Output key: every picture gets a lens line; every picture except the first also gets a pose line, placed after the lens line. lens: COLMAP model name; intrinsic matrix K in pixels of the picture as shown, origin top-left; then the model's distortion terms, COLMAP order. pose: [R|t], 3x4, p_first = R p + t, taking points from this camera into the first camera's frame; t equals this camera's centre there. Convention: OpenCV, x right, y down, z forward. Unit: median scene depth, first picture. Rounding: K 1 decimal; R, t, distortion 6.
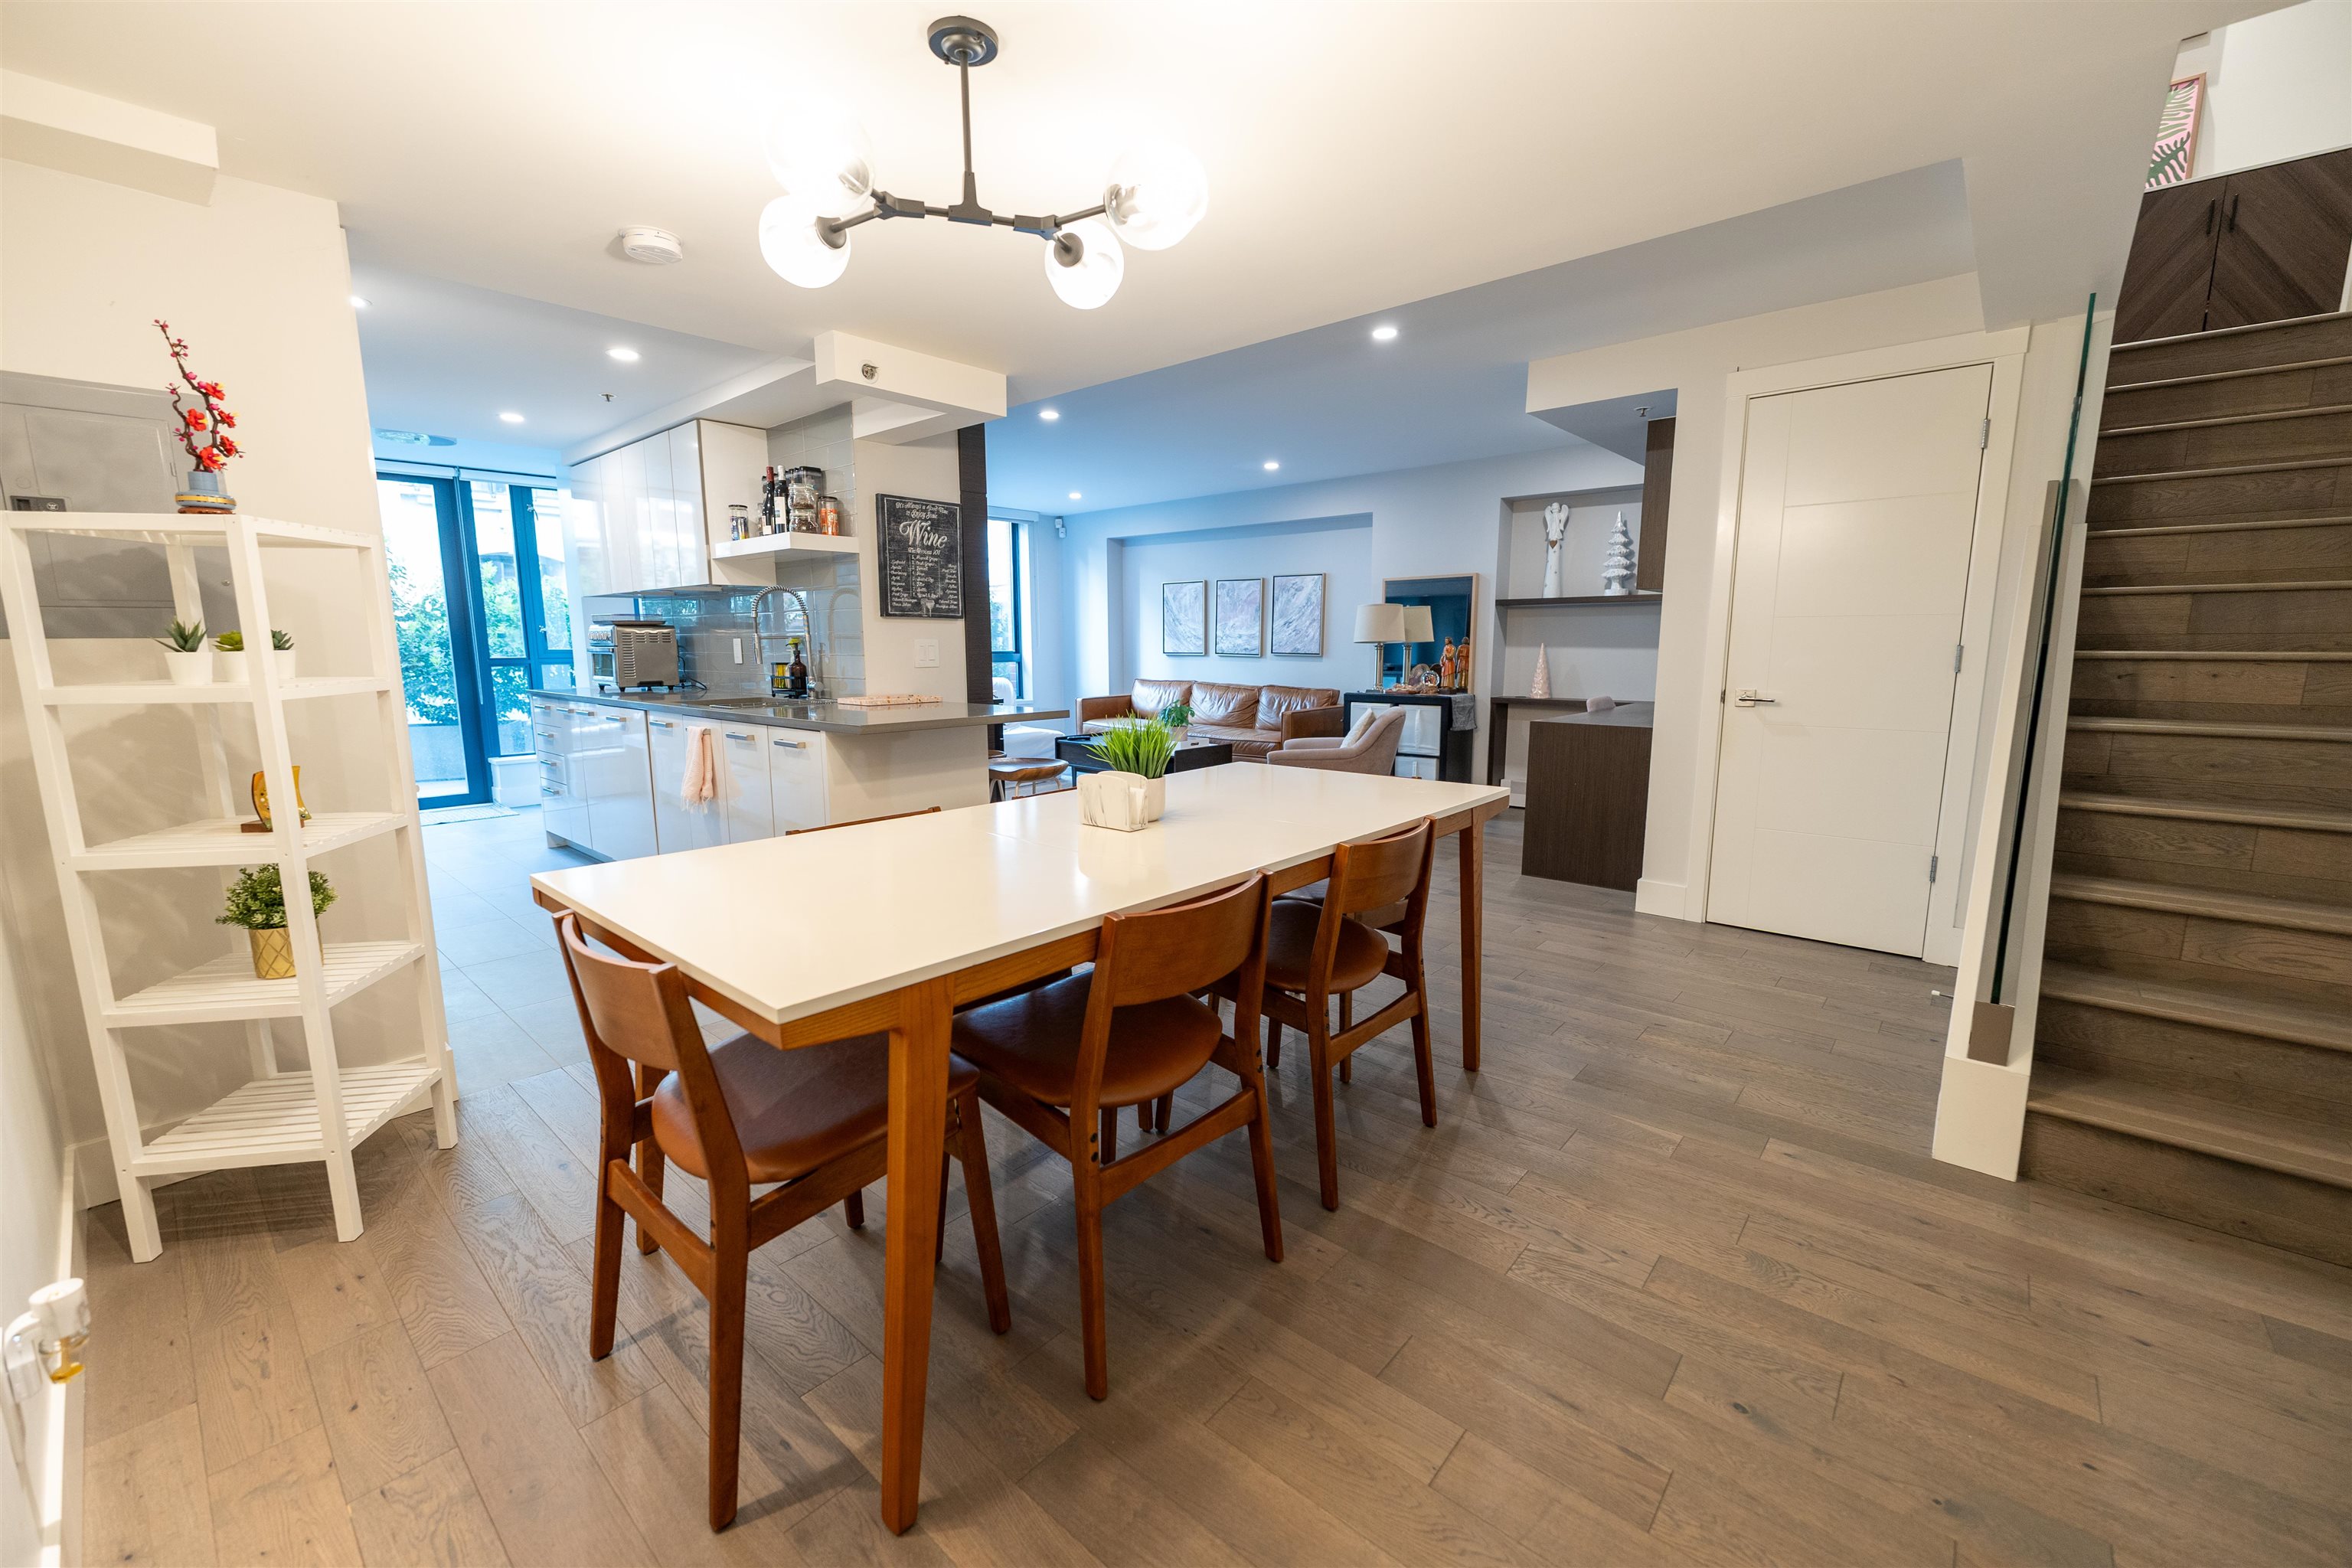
lens RADIAL K [[948.2, 0, 1176.0], [0, 948.2, 784.0], [0, 0, 1]] dist [-0.000362, -0.000078]
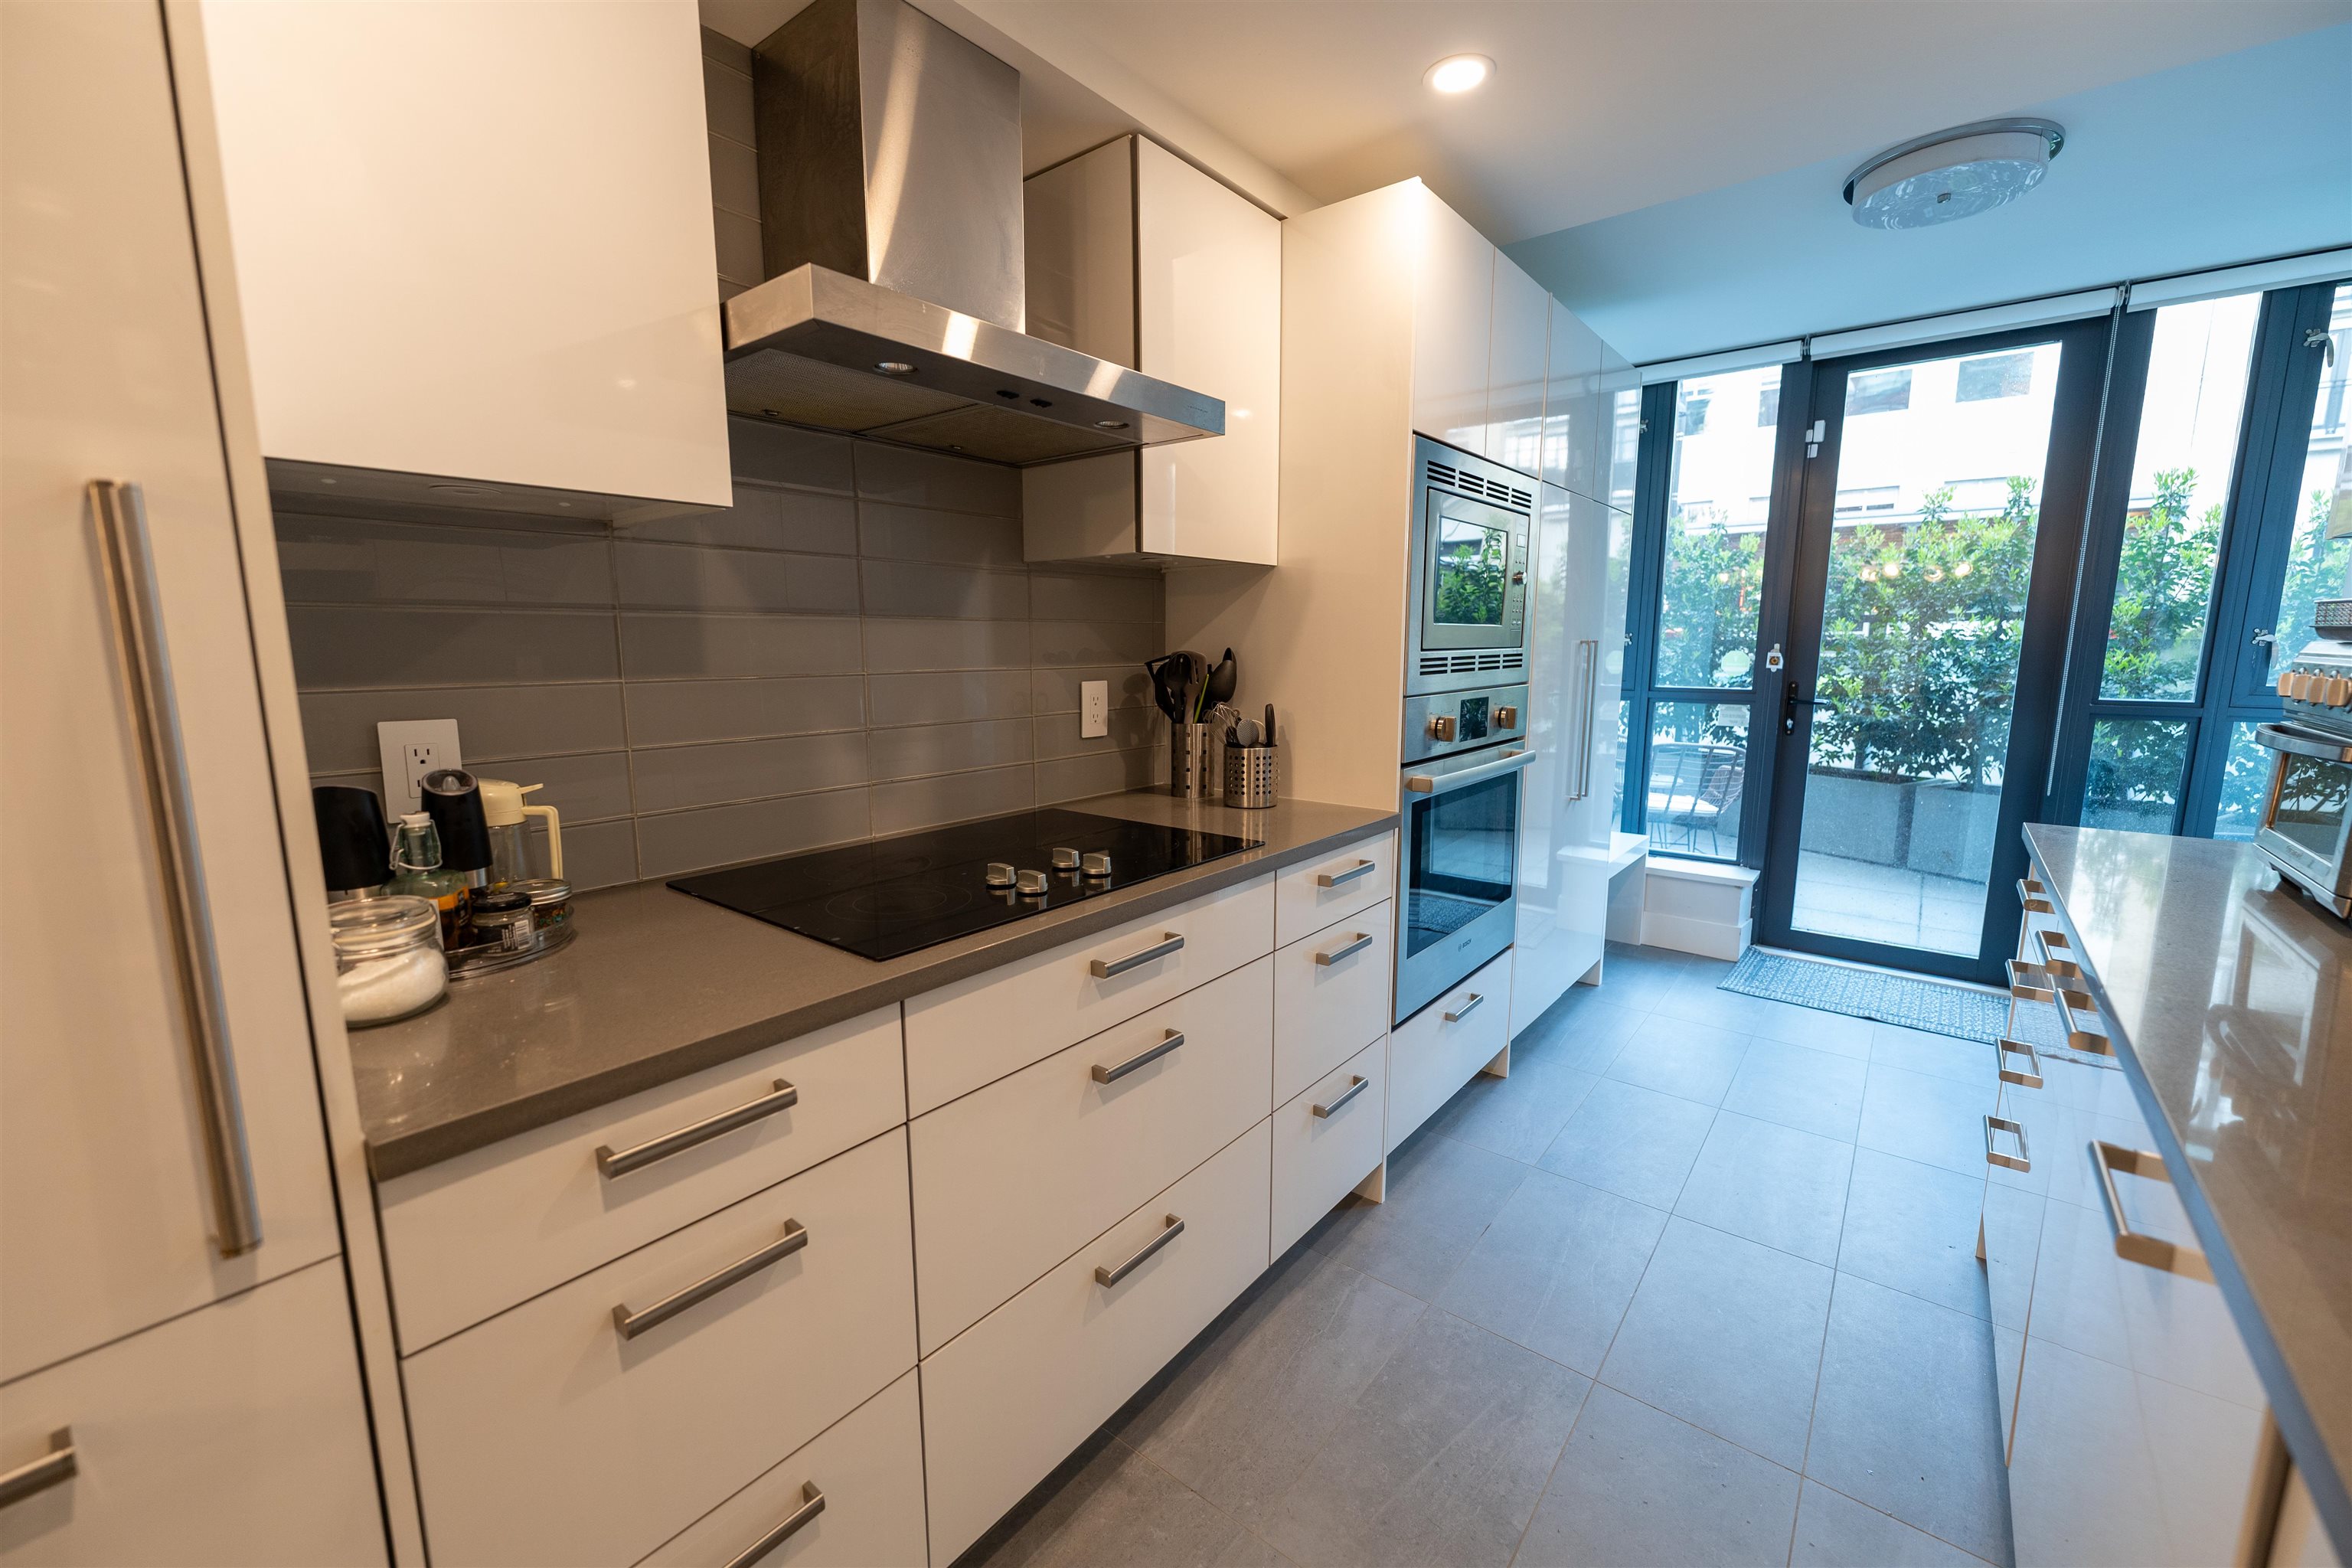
lens RADIAL K [[934.0, 0, 1176.0], [0, 934.0, 784.0], [0, 0, 1]] dist [-0.001719, -0.000148]
pose [[0.050997, 0.157778, -0.986157, -0.395716], [-0.147183, 0.977847, 0.148837, -0.128686], [0.987794, 0.137556, 0.073090, 0.718588]]
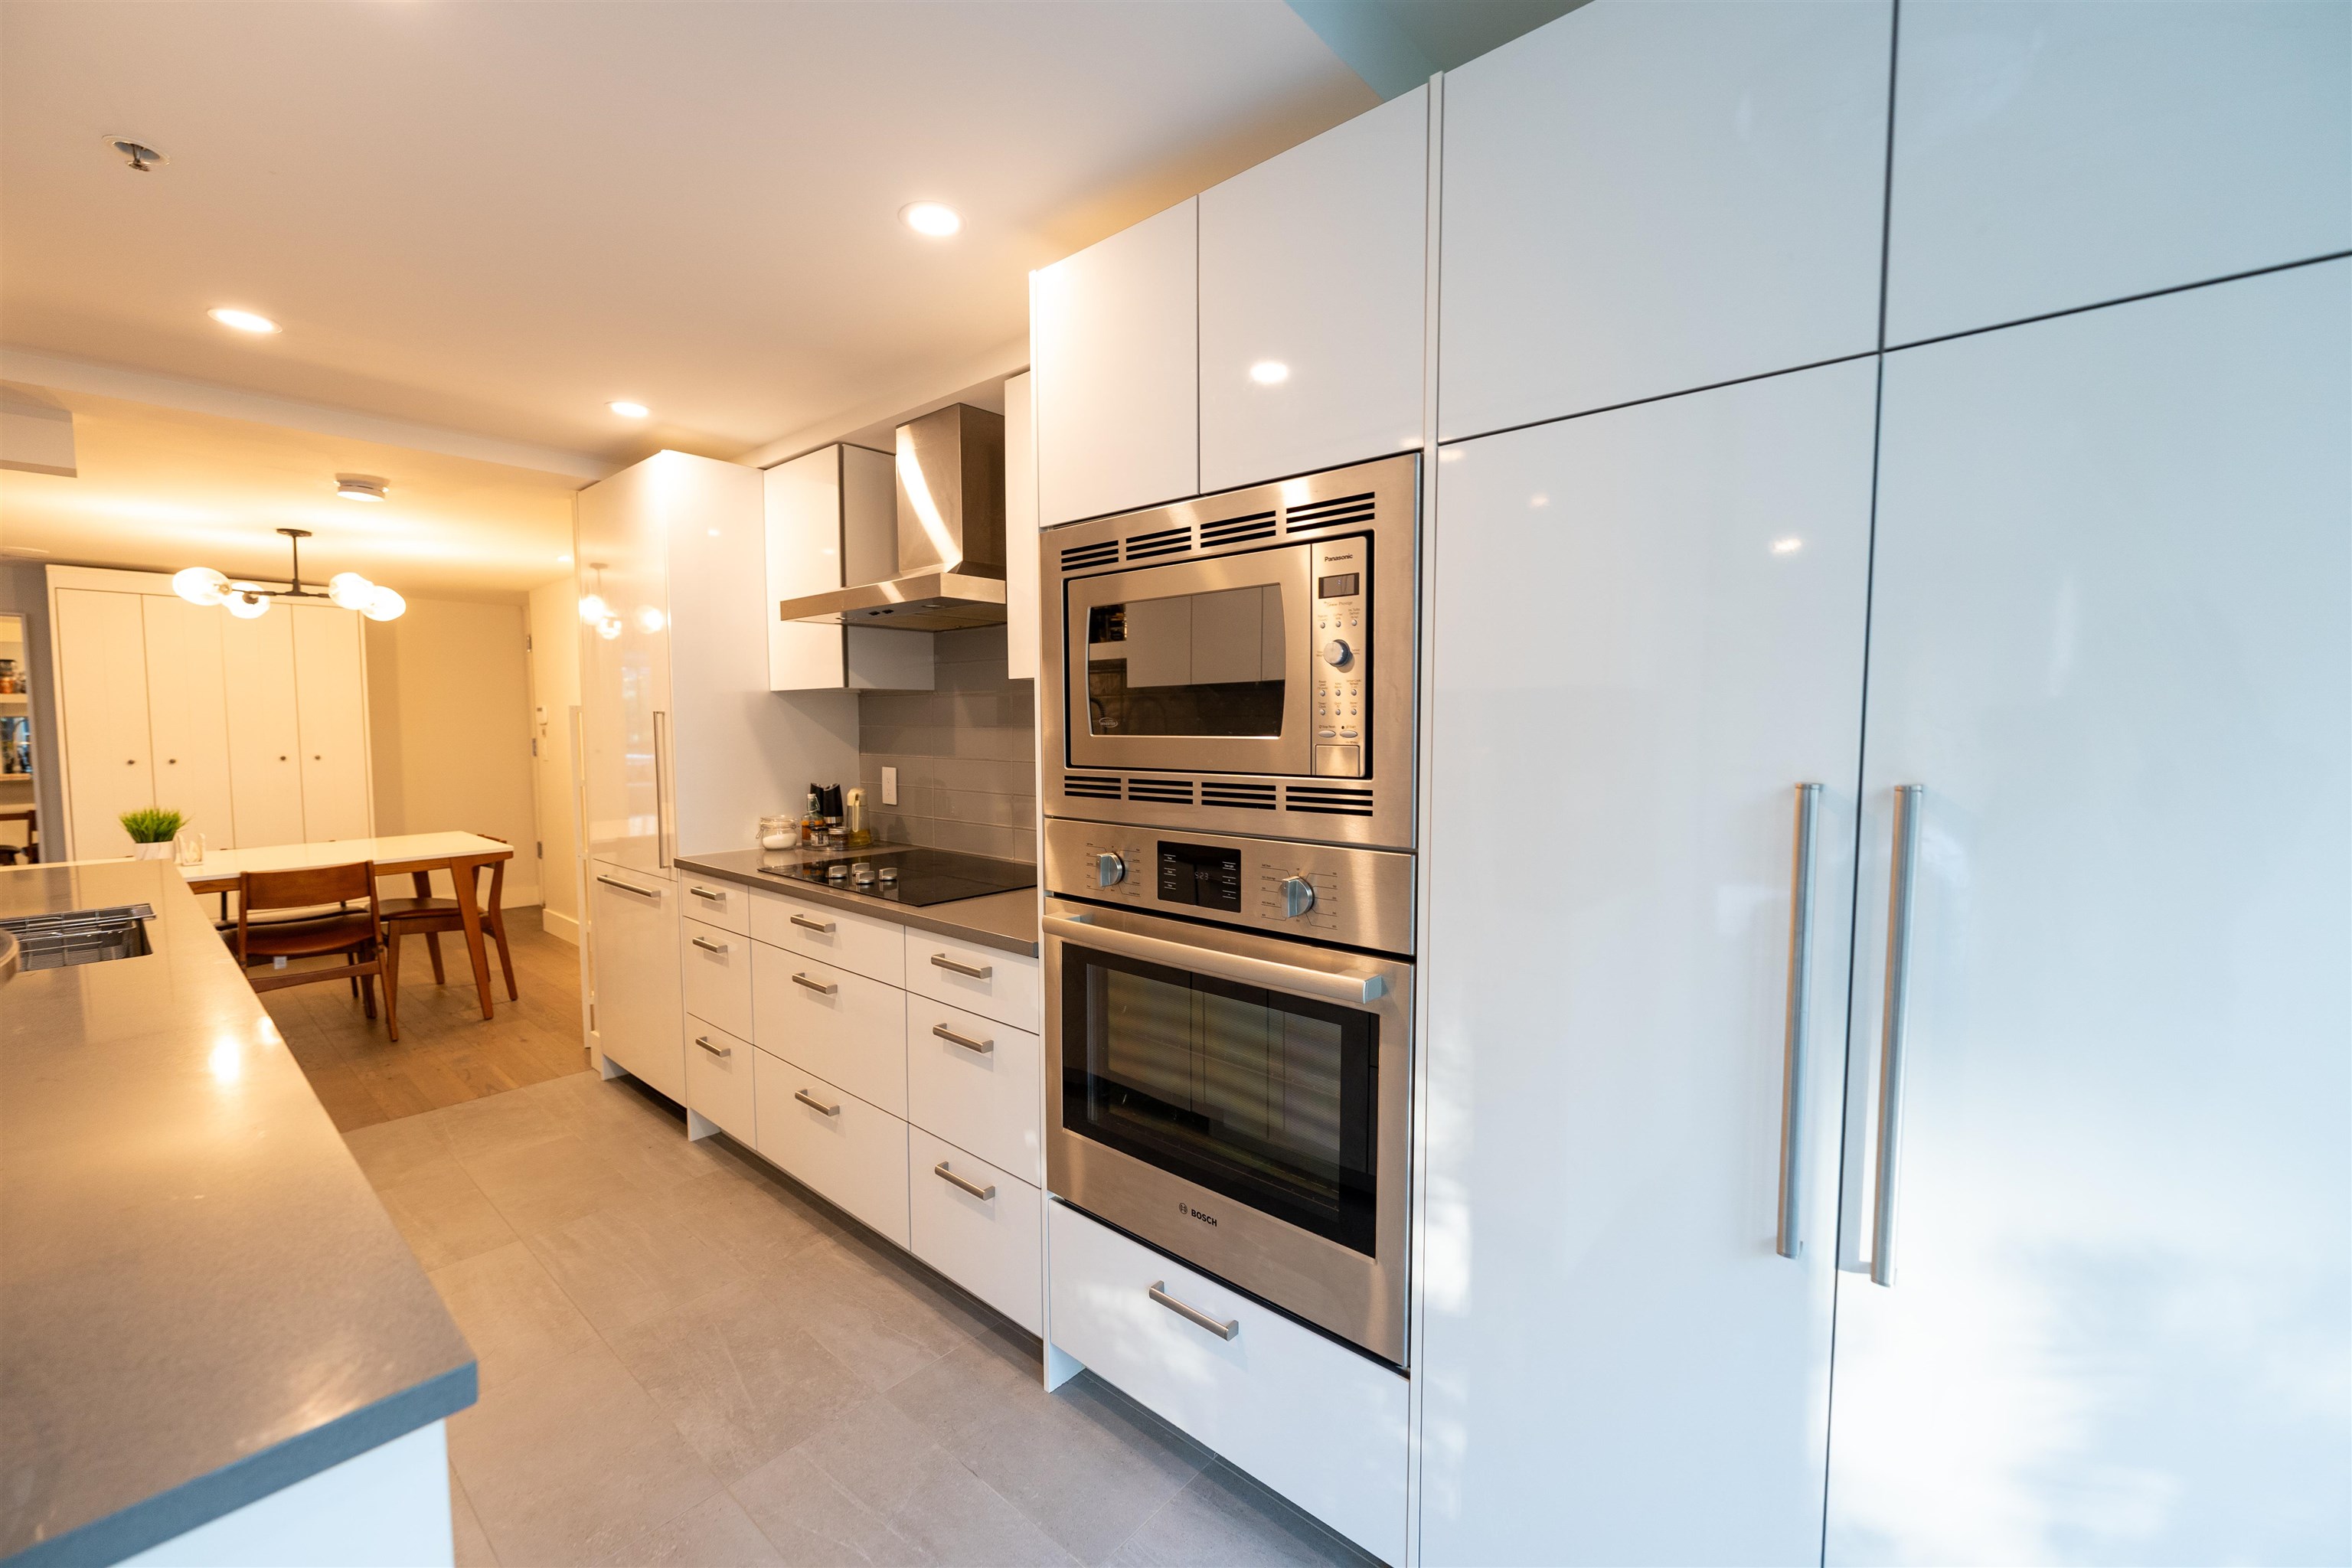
lens RADIAL K [[934.0, 0, 1176.0], [0, 934.0, 784.0], [0, 0, 1]] dist [-0.001719, -0.000148]
pose [[-0.999878, 0.005511, -0.014642, -0.831177], [0.002263, 0.977009, 0.213185, -0.208092], [0.015480, 0.213125, -0.976902, 1.184620]]
